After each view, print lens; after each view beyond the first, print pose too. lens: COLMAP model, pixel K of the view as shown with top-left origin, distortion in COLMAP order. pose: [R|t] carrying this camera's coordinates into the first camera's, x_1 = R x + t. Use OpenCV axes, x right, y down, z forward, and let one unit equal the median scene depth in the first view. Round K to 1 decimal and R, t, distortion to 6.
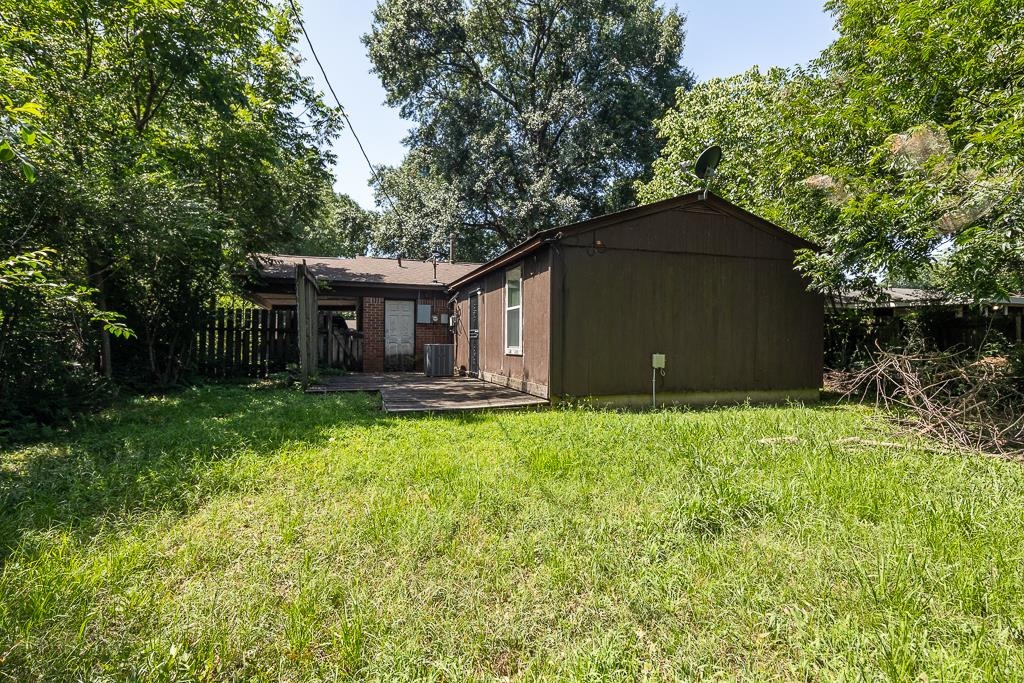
lens RADIAL K [[494.3, 0, 509.5], [0, 494.3, 314.6], [0, 0, 1]] dist [0.001611, 0.000196]
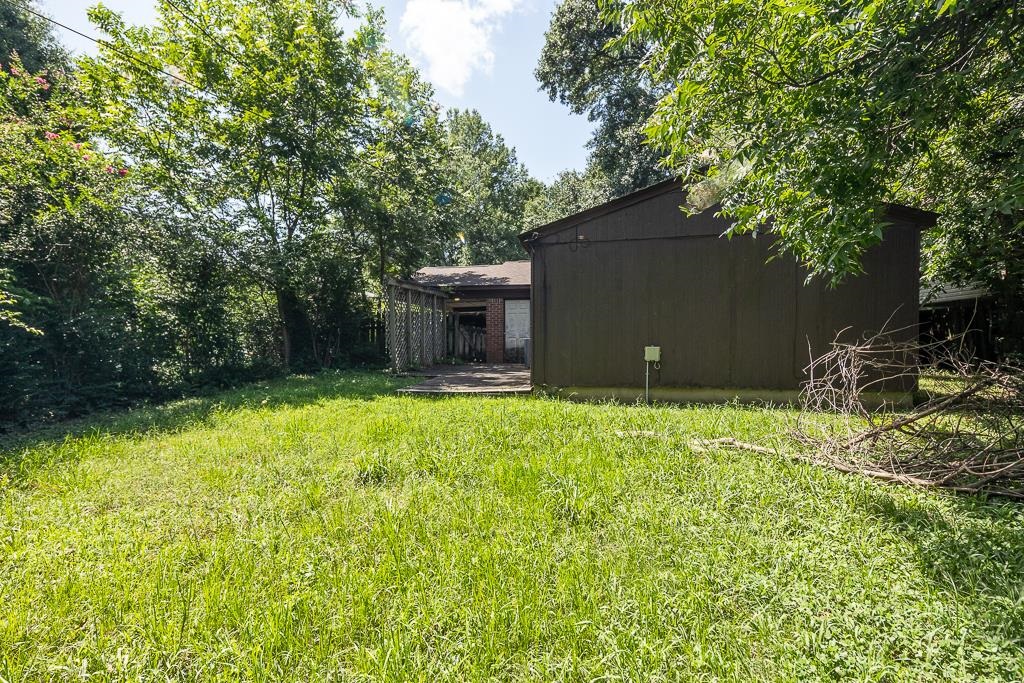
lens RADIAL K [[494.3, 0, 509.5], [0, 494.3, 314.6], [0, 0, 1]] dist [0.001611, 0.000196]
pose [[0.860510, -0.033728, -0.508316, 0.523185], [0.038618, 0.999254, -0.000926, 0.008447], [0.507968, -0.018833, 0.861170, 0.038177]]
